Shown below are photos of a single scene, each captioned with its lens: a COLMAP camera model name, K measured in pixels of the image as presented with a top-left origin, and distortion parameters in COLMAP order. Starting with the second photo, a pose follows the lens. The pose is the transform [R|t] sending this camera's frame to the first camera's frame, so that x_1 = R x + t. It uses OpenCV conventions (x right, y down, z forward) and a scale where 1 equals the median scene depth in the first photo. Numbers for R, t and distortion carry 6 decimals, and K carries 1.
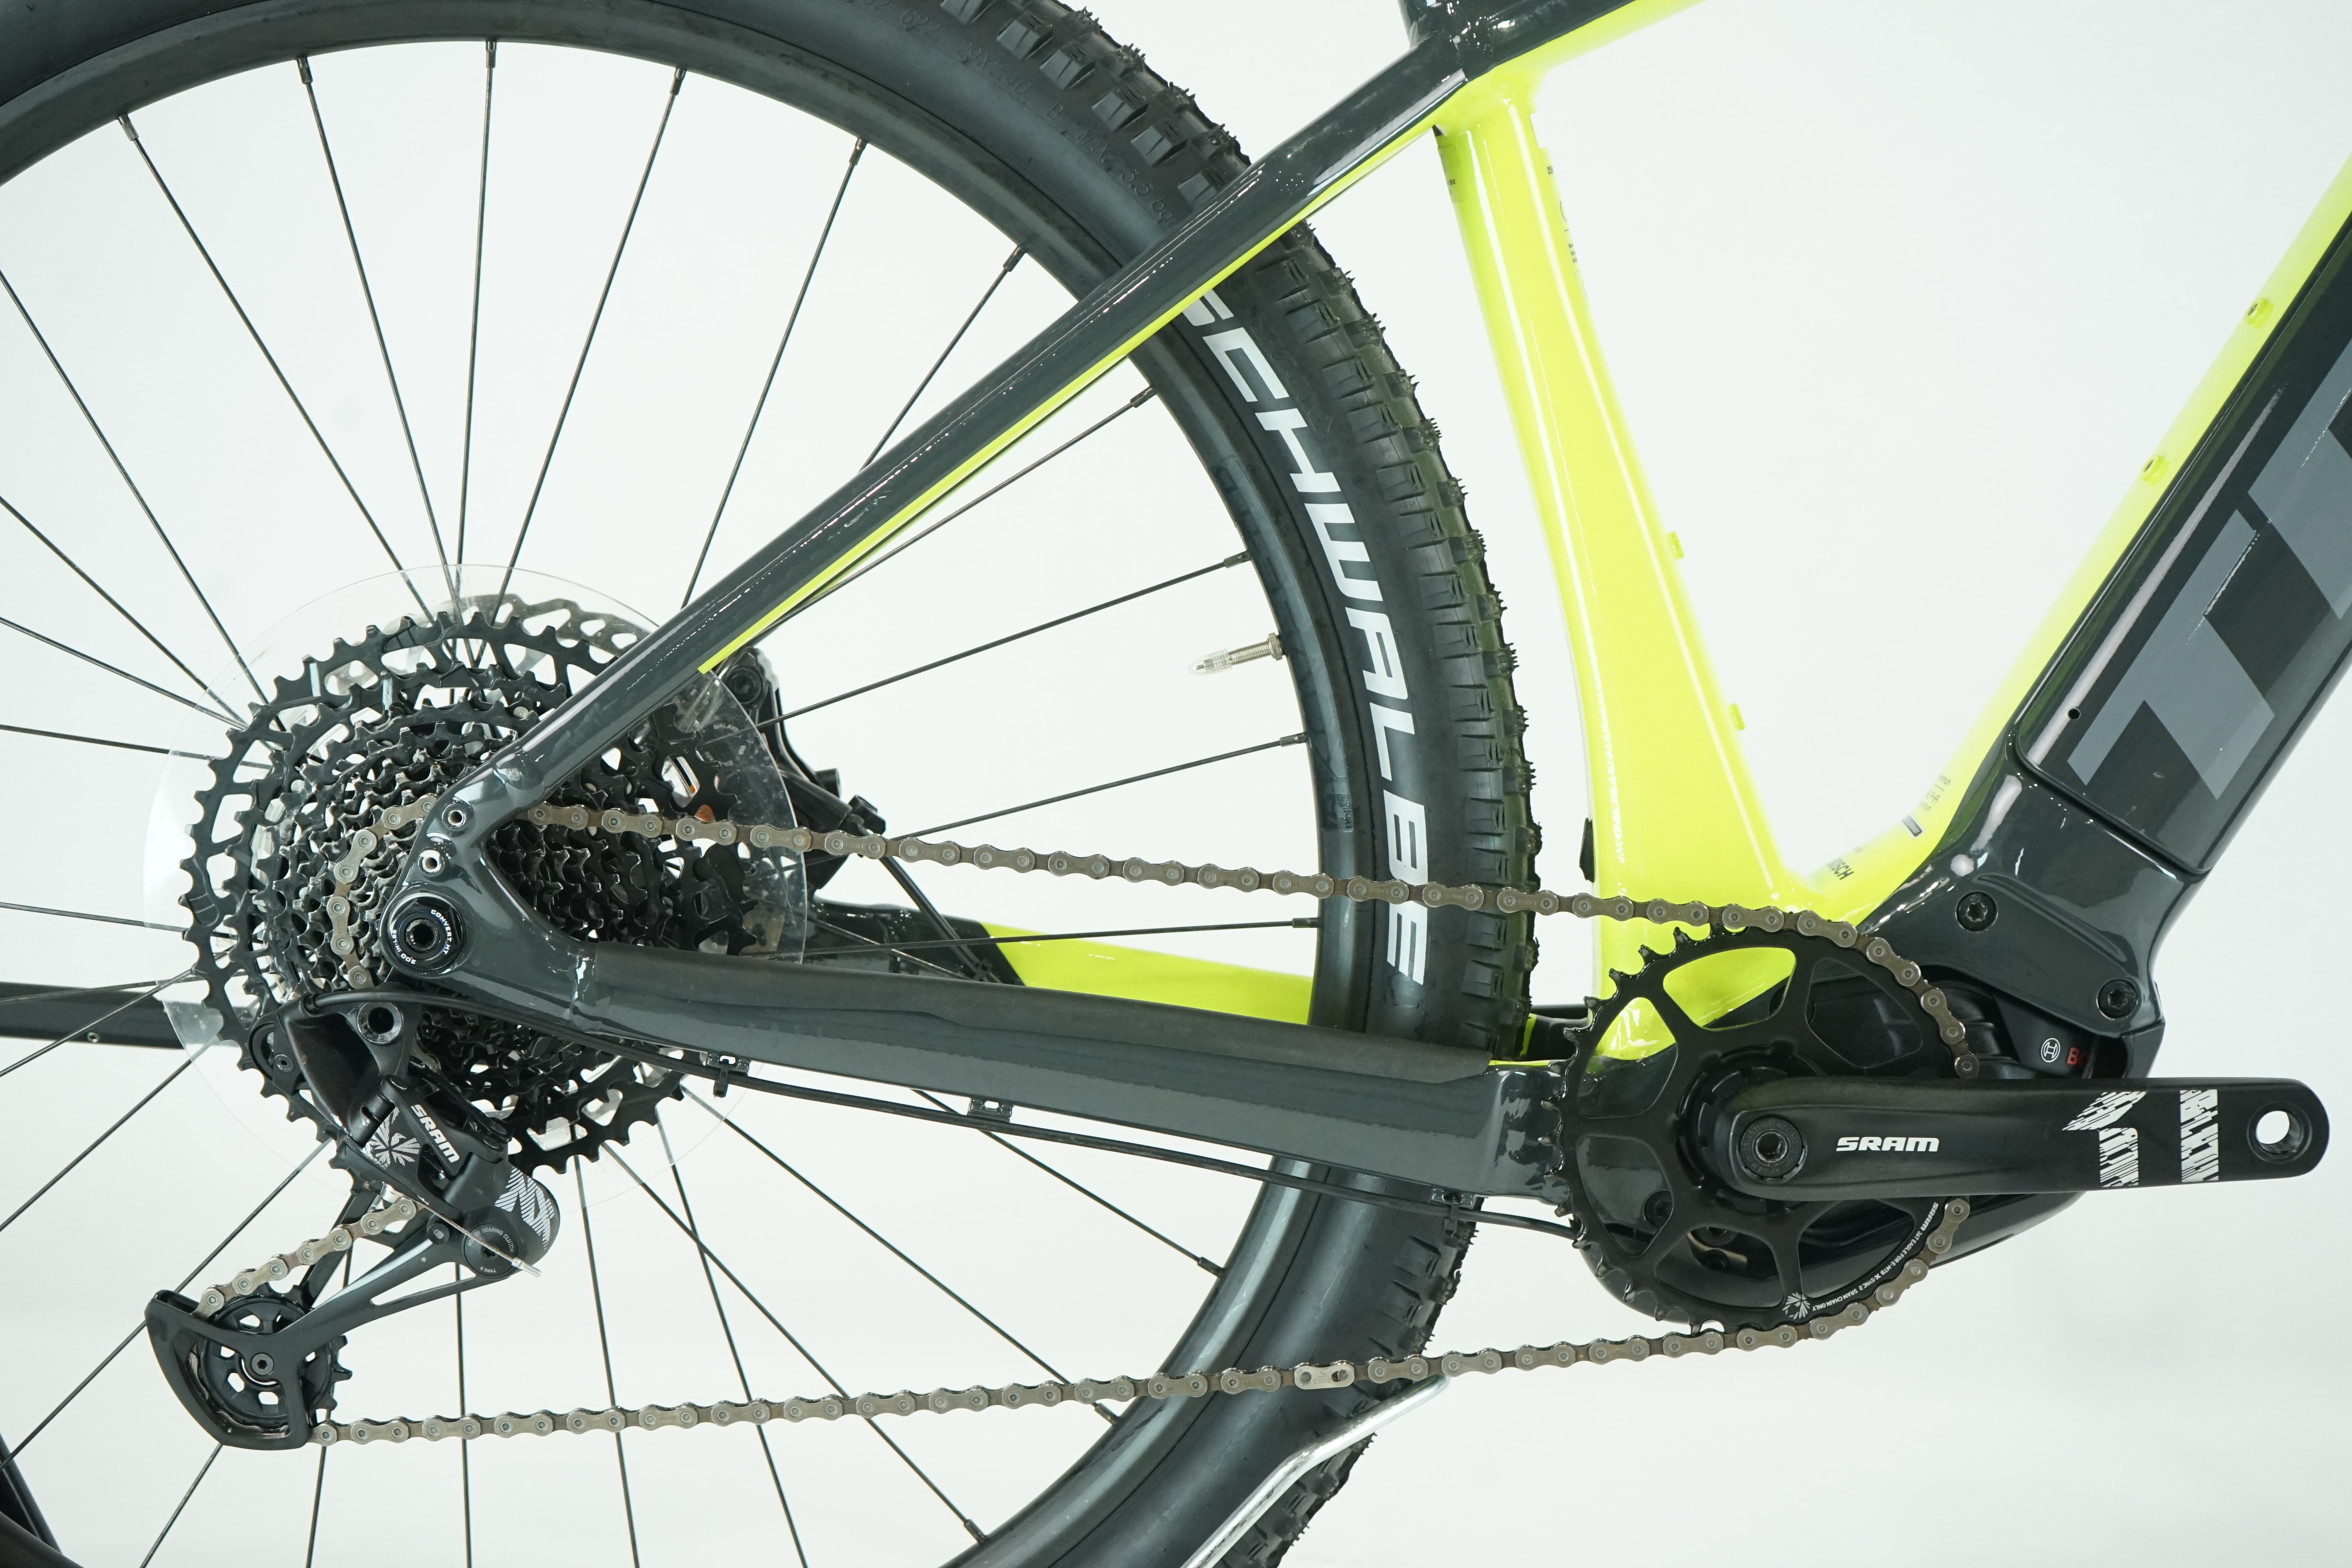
lens RADIAL K [[3579.1, 0, 1172.1], [0, 3579.1, 783.4], [0, 0, 1]] dist [0.007112, 0.000000]
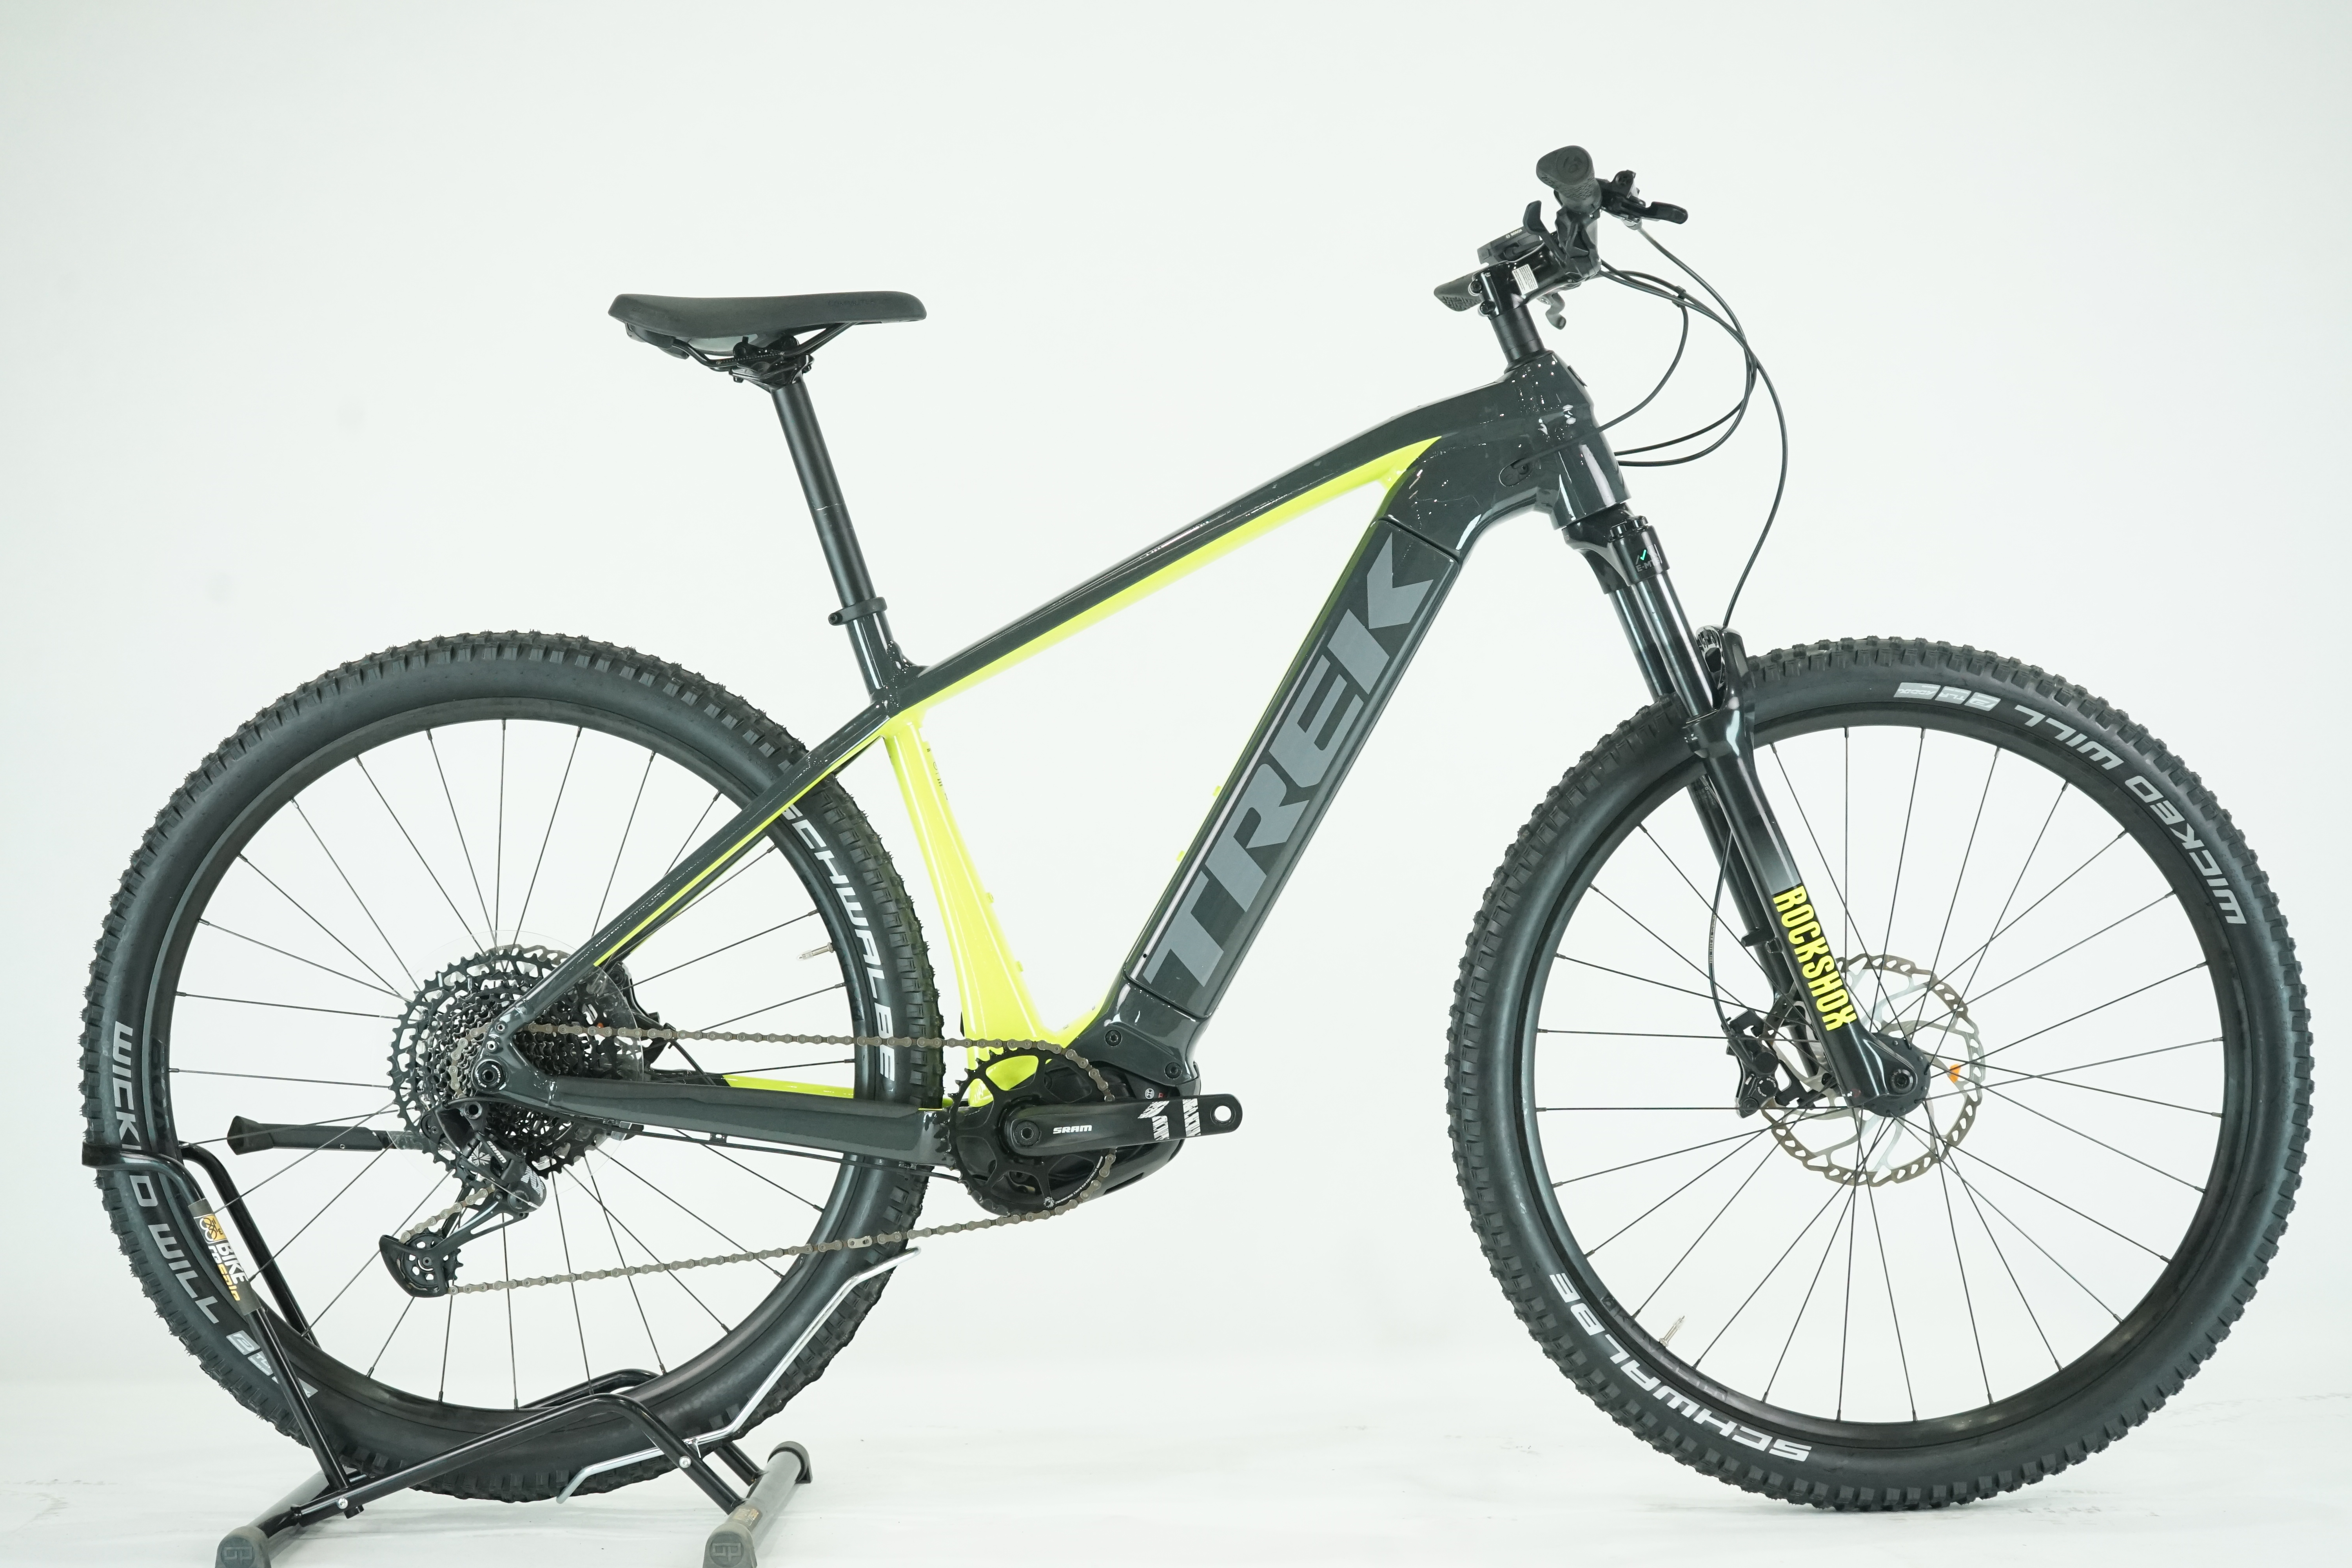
lens RADIAL K [[3744.1, 0, 1178.9], [0, 3744.1, 783.9], [0, 0, 1]] dist [-0.043554, 0.000000]
pose [[0.998705, -0.050690, 0.004422, 0.263801], [0.050854, 0.991467, -0.120032, 0.172185], [0.001700, 0.120102, 0.992760, -1.569832]]
